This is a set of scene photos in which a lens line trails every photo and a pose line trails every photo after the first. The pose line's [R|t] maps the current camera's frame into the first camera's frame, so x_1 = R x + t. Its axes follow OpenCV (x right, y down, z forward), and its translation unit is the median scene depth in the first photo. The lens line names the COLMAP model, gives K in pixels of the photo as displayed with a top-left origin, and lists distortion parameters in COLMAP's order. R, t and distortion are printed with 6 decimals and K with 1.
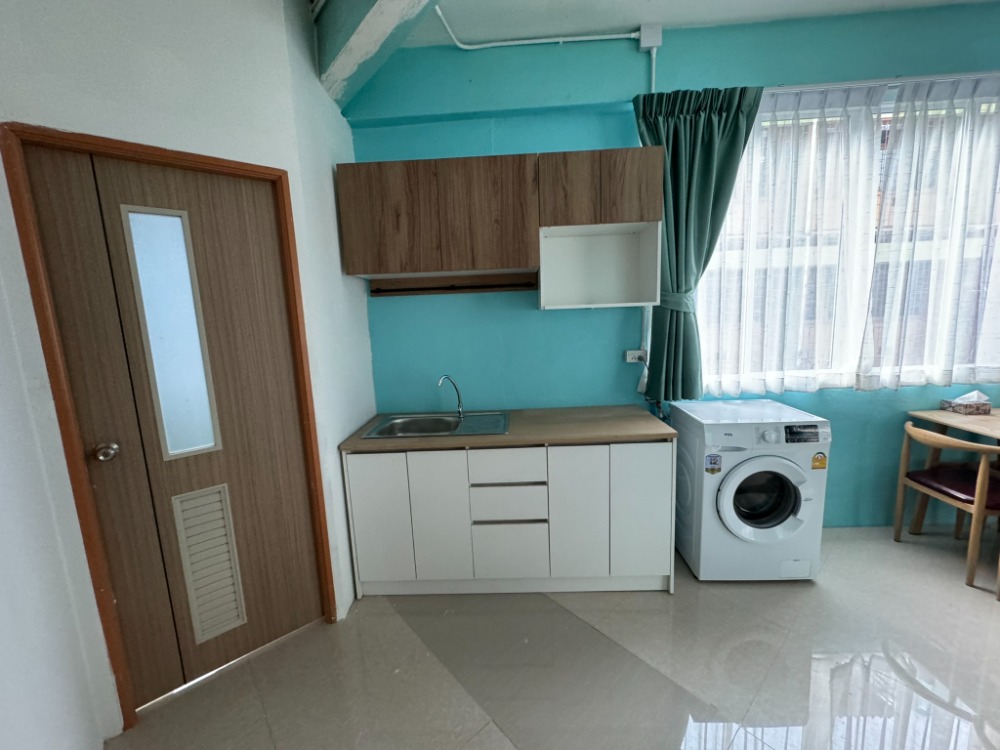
lens RADIAL K [[399.8, 0, 499.3], [0, 399.8, 374.6], [0, 0, 1]] dist [-0.002999, 0.000804]
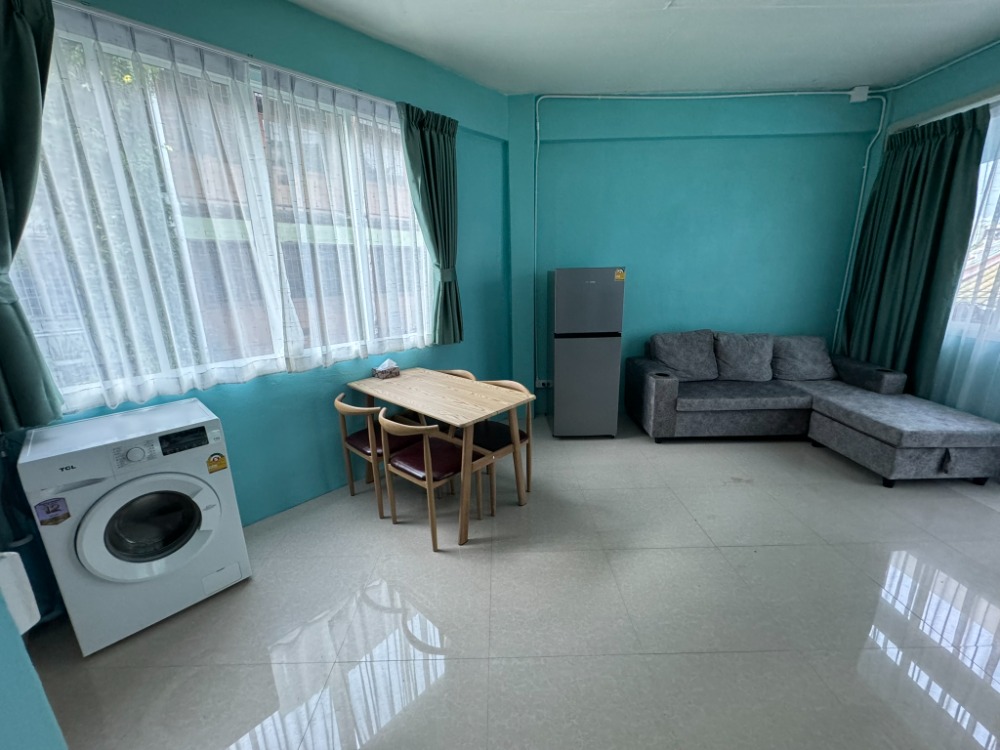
lens RADIAL K [[399.8, 0, 498.8], [0, 399.8, 377.6], [0, 0, 1]] dist [-0.002999, 0.000804]
pose [[0.648581, -0.165744, 0.742881, 0.557793], [0.110490, 0.986167, 0.123559, -0.021319], [-0.753083, 0.001943, 0.657922, -0.106961]]
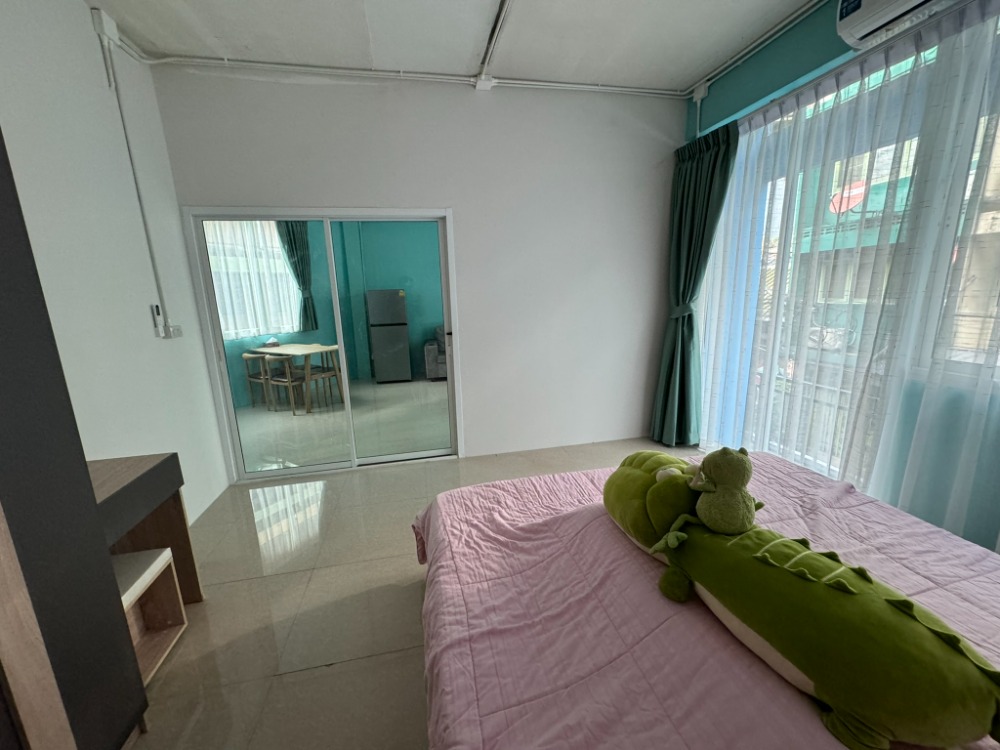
lens RADIAL K [[399.8, 0, 500.6], [0, 399.8, 375.0], [0, 0, 1]] dist [-0.002999, 0.000804]
pose [[0.485019, -0.155984, 0.860480, -0.297168], [0.136098, 0.985438, 0.101923, 0.243513], [-0.863848, 0.067675, 0.499185, -1.629466]]
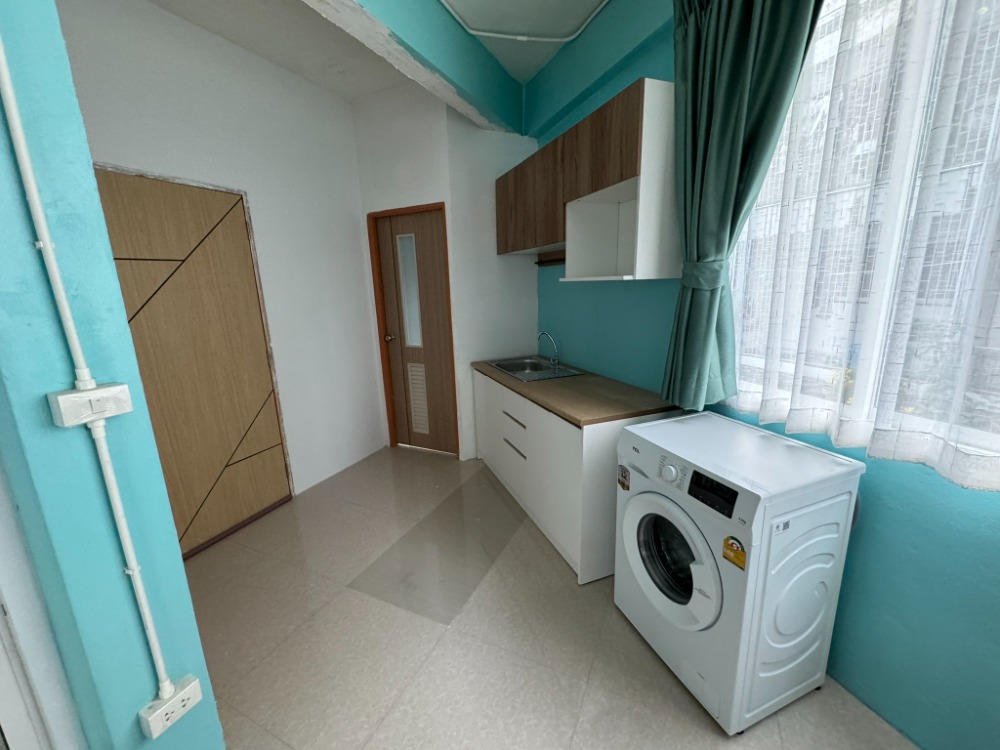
lens RADIAL K [[399.8, 0, 501.9], [0, 399.8, 373.0], [0, 0, 1]] dist [-0.002999, 0.000804]
pose [[0.400626, 0.229087, -0.887140, 1.107065], [-0.121948, 0.972956, 0.196177, -0.117208], [0.908090, 0.029591, 0.417728, 0.414306]]
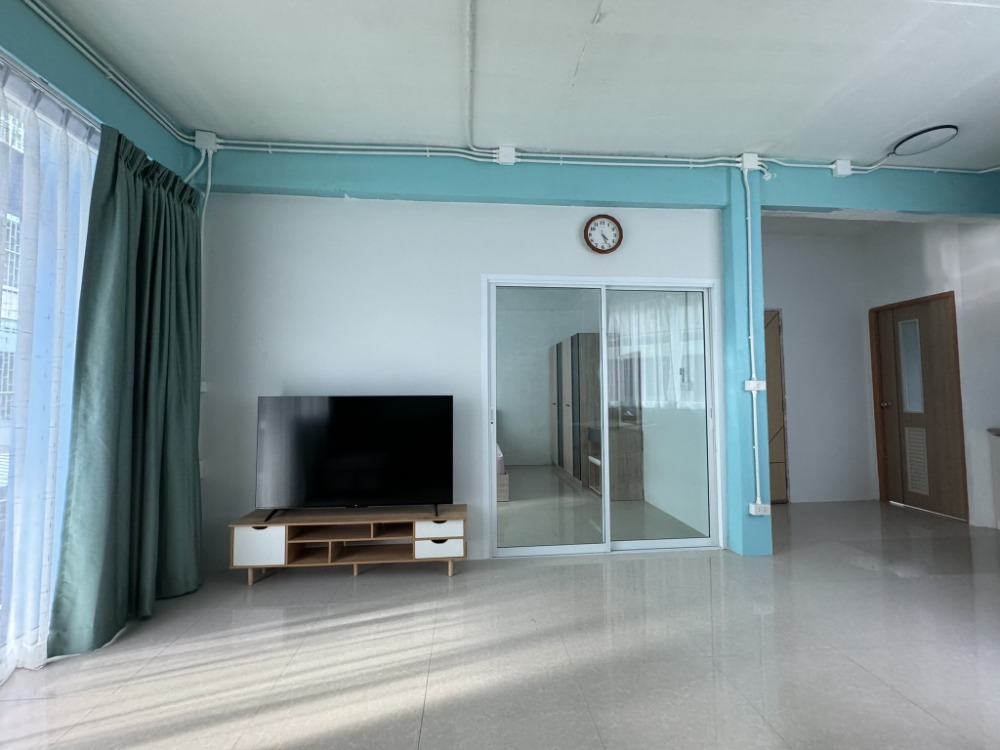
lens RADIAL K [[399.8, 0, 495.1], [0, 399.8, 375.1], [0, 0, 1]] dist [-0.002999, 0.000804]
pose [[-0.597830, 0.009331, -0.801569, 2.226192], [-0.084425, 0.993638, 0.074533, -0.000005], [0.797165, 0.112230, -0.593239, 0.284736]]
